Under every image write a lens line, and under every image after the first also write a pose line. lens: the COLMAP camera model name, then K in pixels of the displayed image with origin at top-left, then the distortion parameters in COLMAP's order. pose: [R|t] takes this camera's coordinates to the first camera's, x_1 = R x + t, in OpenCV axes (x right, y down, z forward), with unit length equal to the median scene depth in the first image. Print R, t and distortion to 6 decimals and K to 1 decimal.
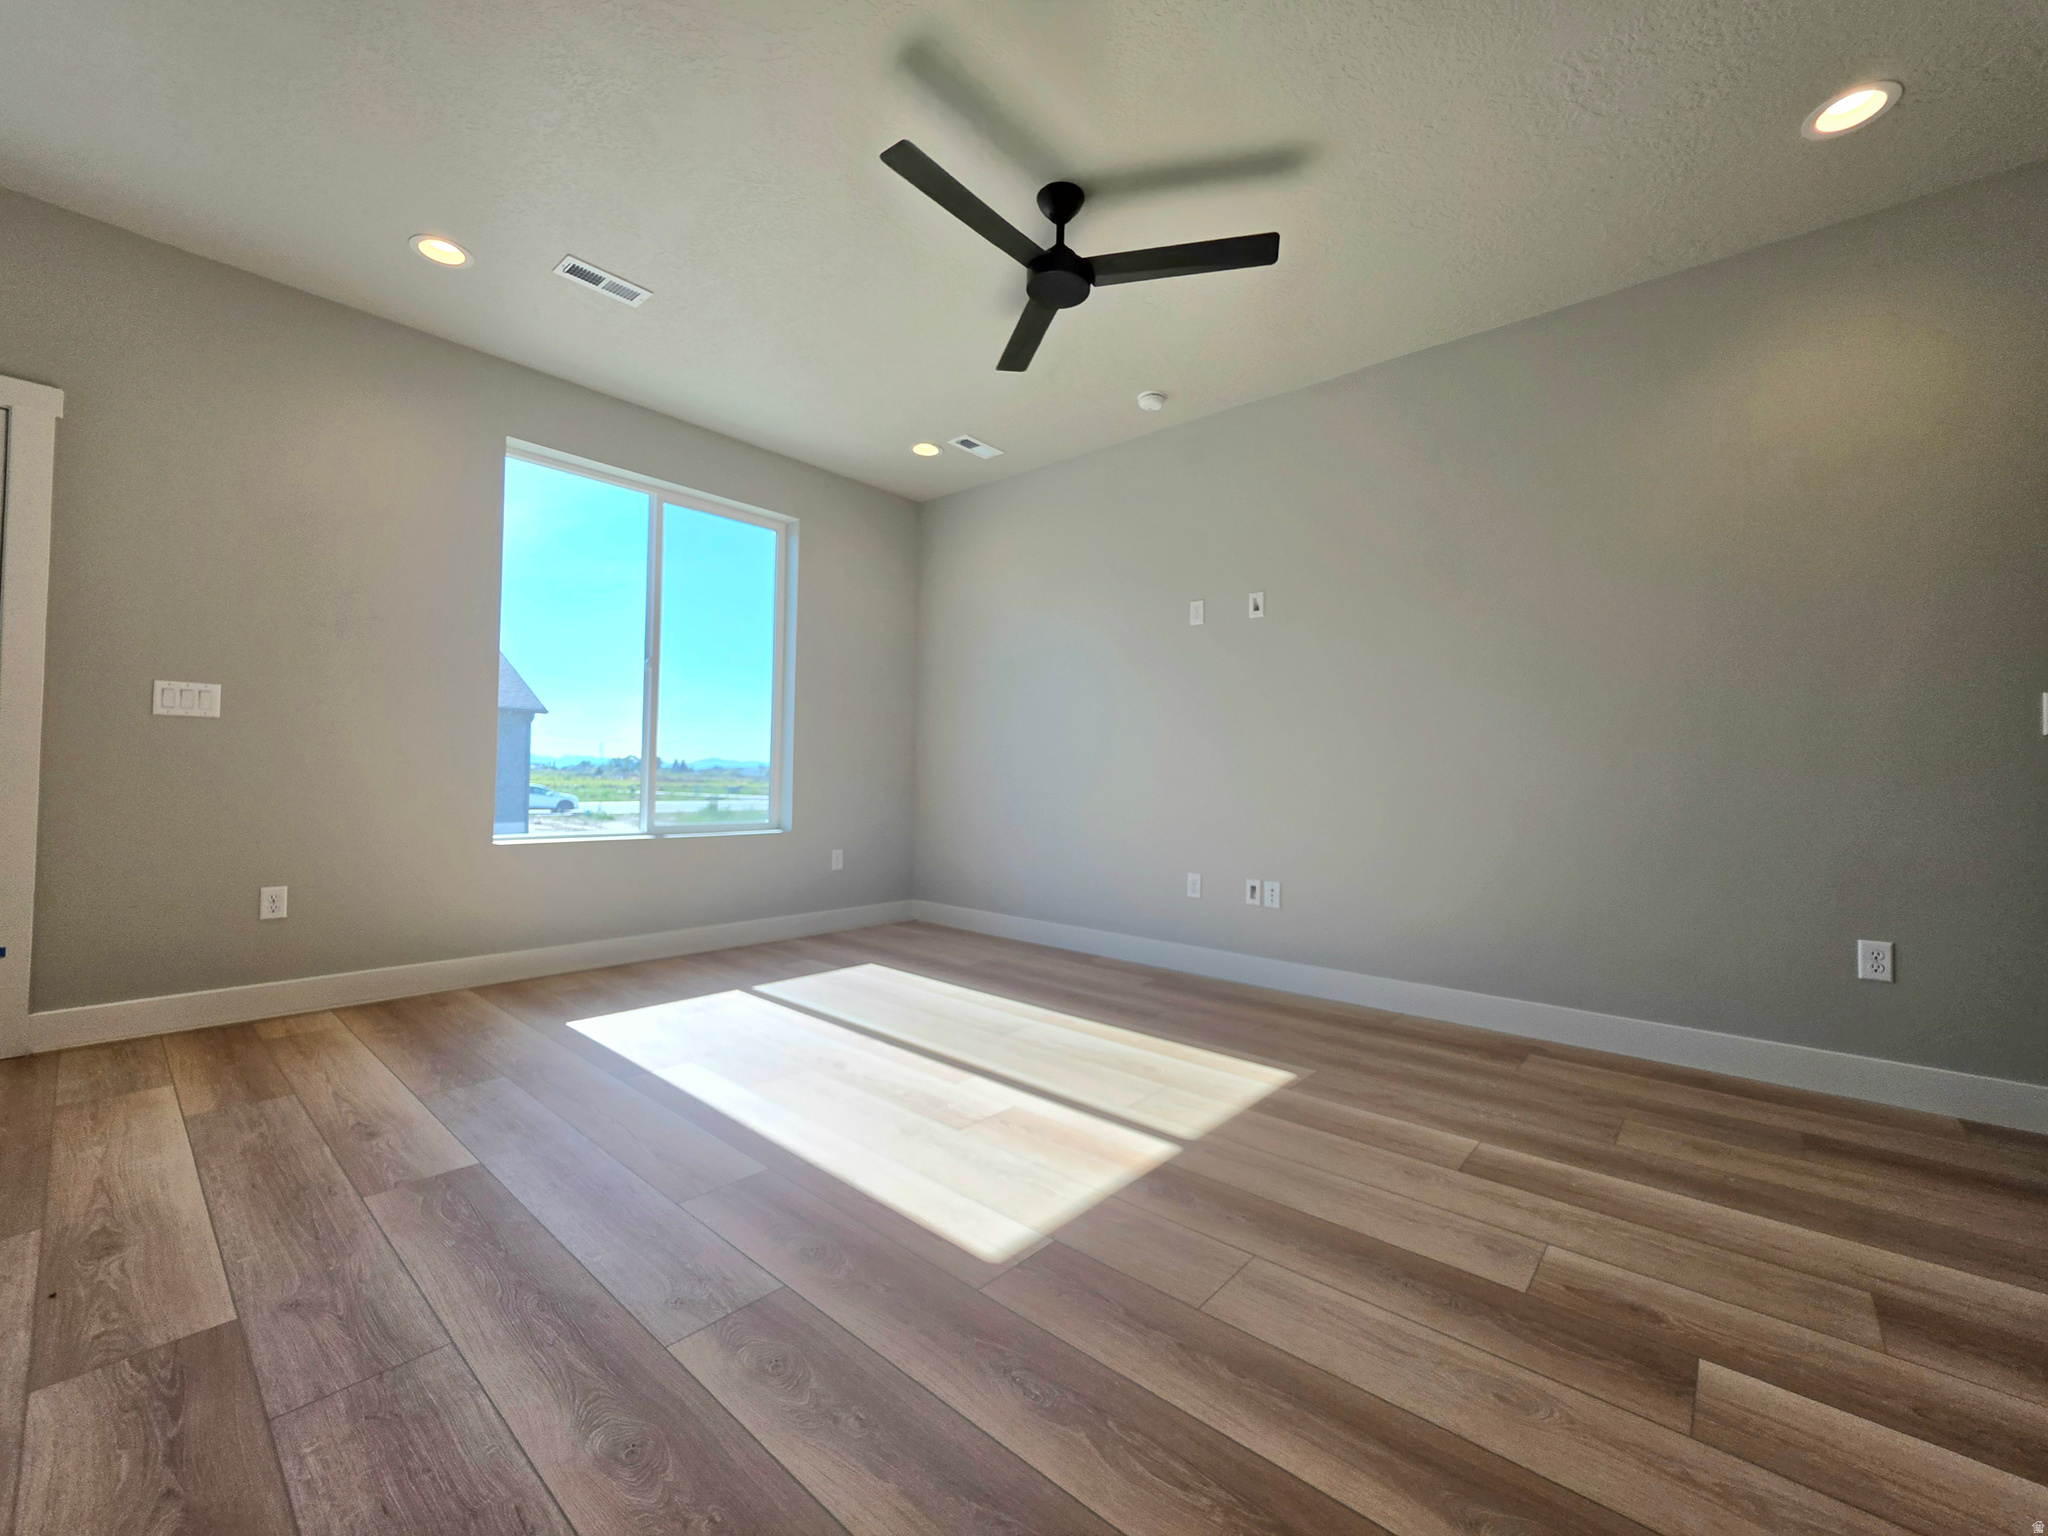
lens RADIAL K [[824.2, 0, 1018.2], [0, 824.2, 758.3], [0, 0, 1]] dist [-0.008651, 0.003417]
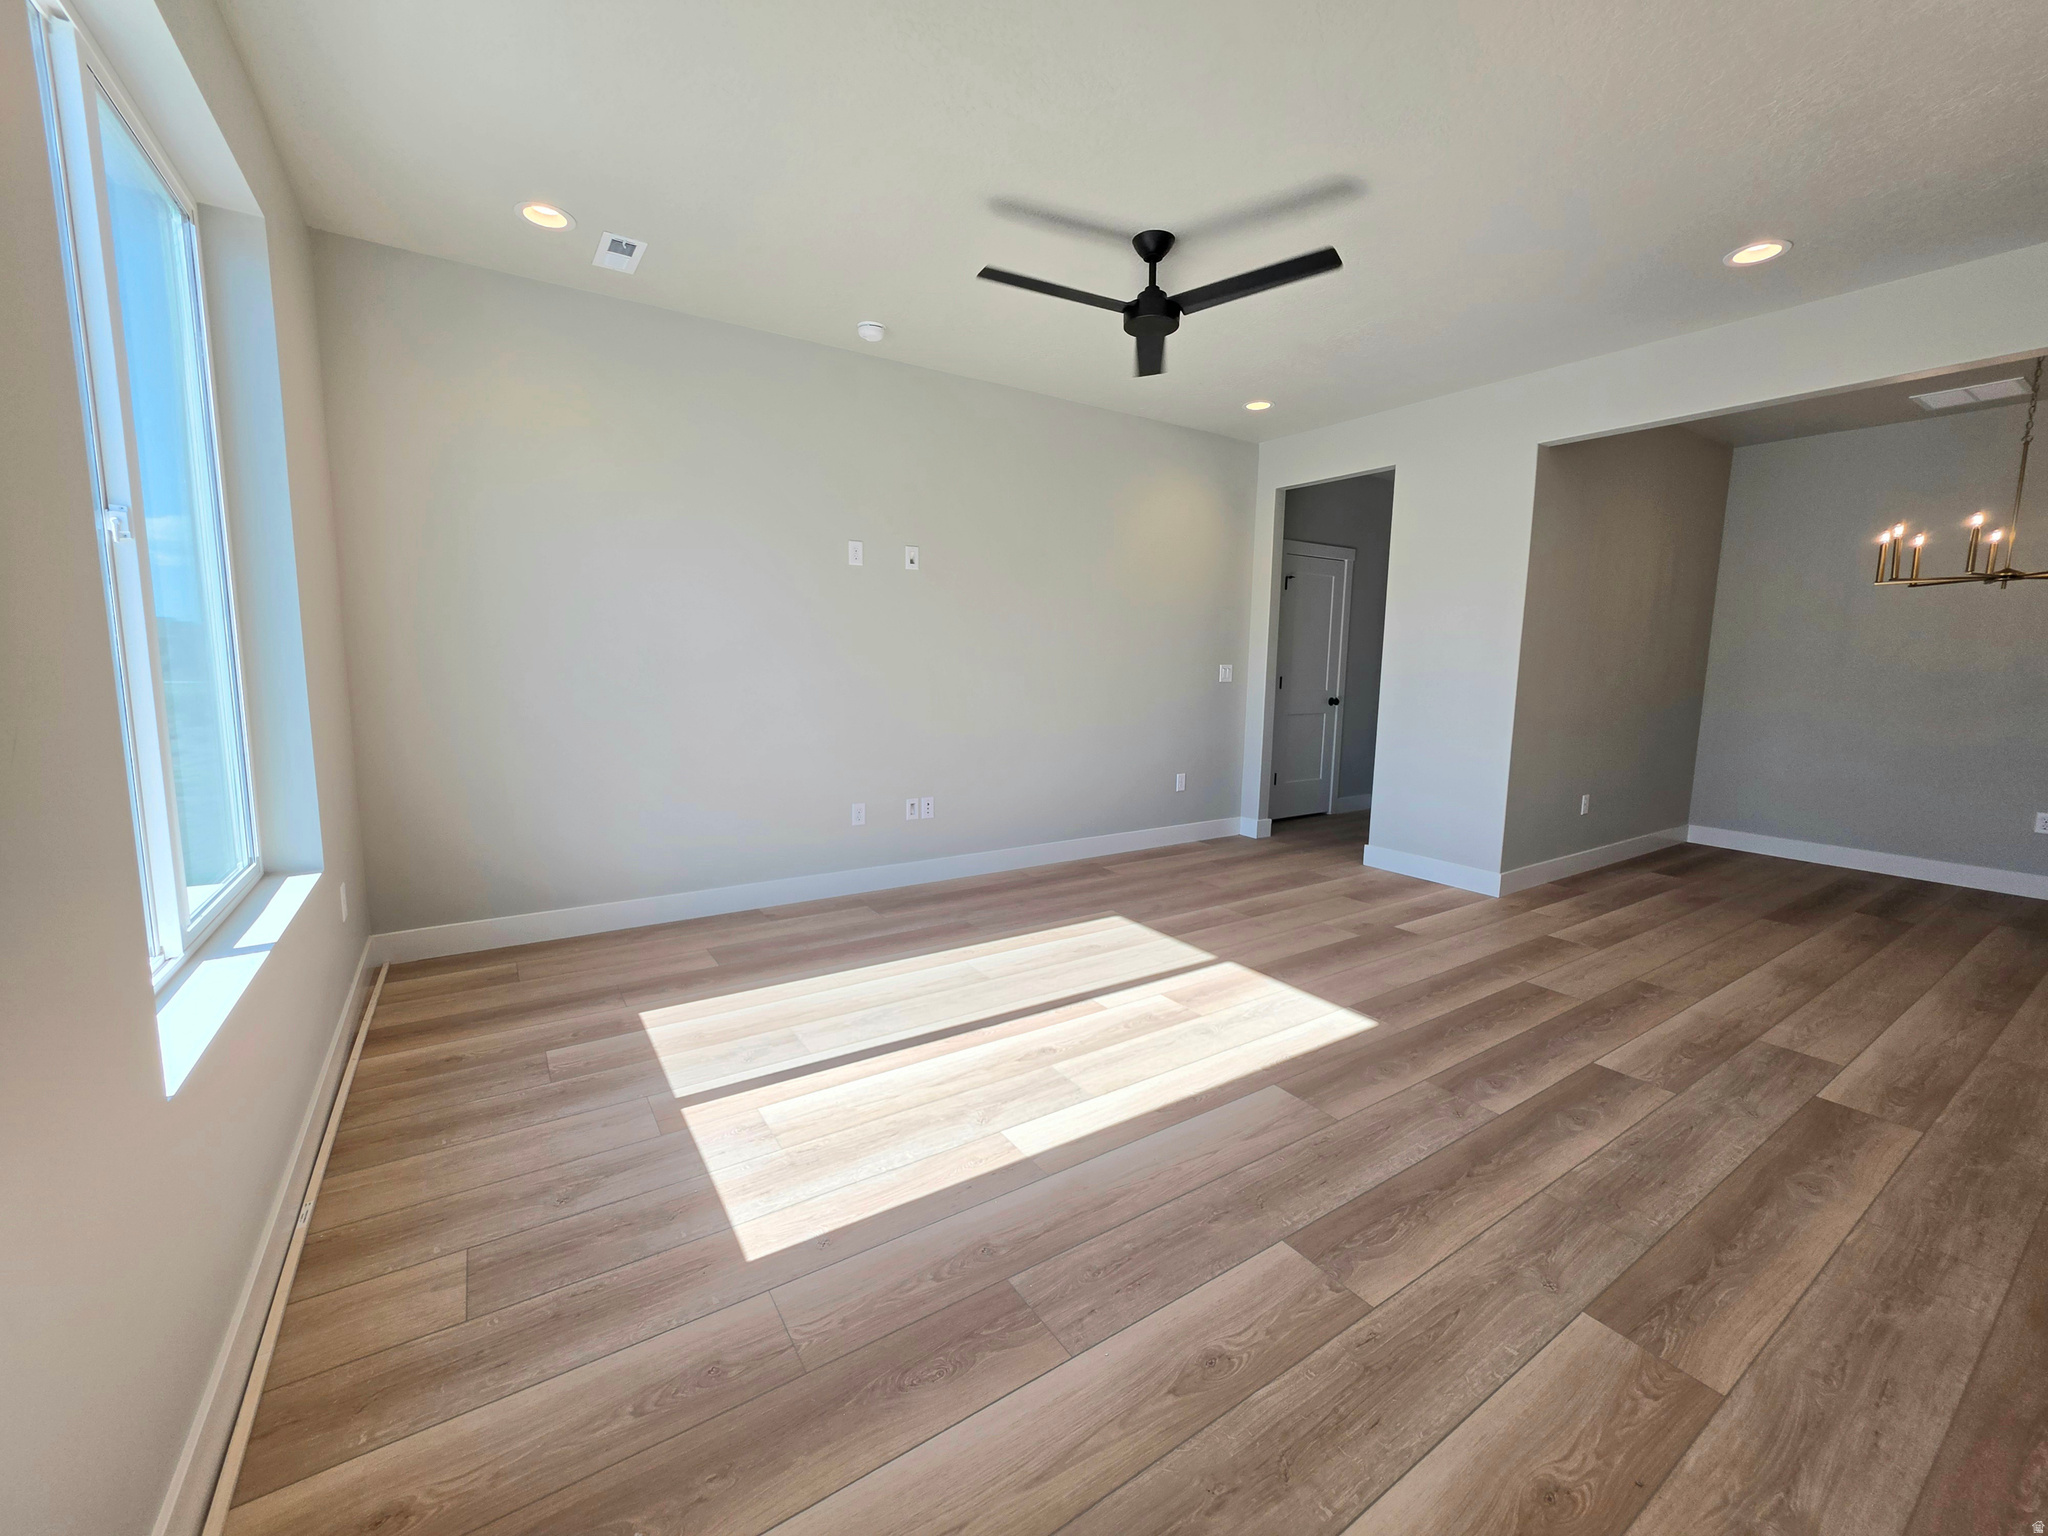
lens RADIAL K [[824.2, 0, 1013.7], [0, 824.2, 763.1], [0, 0, 1]] dist [-0.008651, 0.003417]
pose [[0.269021, -0.139399, 0.952993, -1.641755], [-0.032275, 0.987610, 0.153573, -0.182777], [-0.962593, -0.072072, 0.261188, 1.155638]]
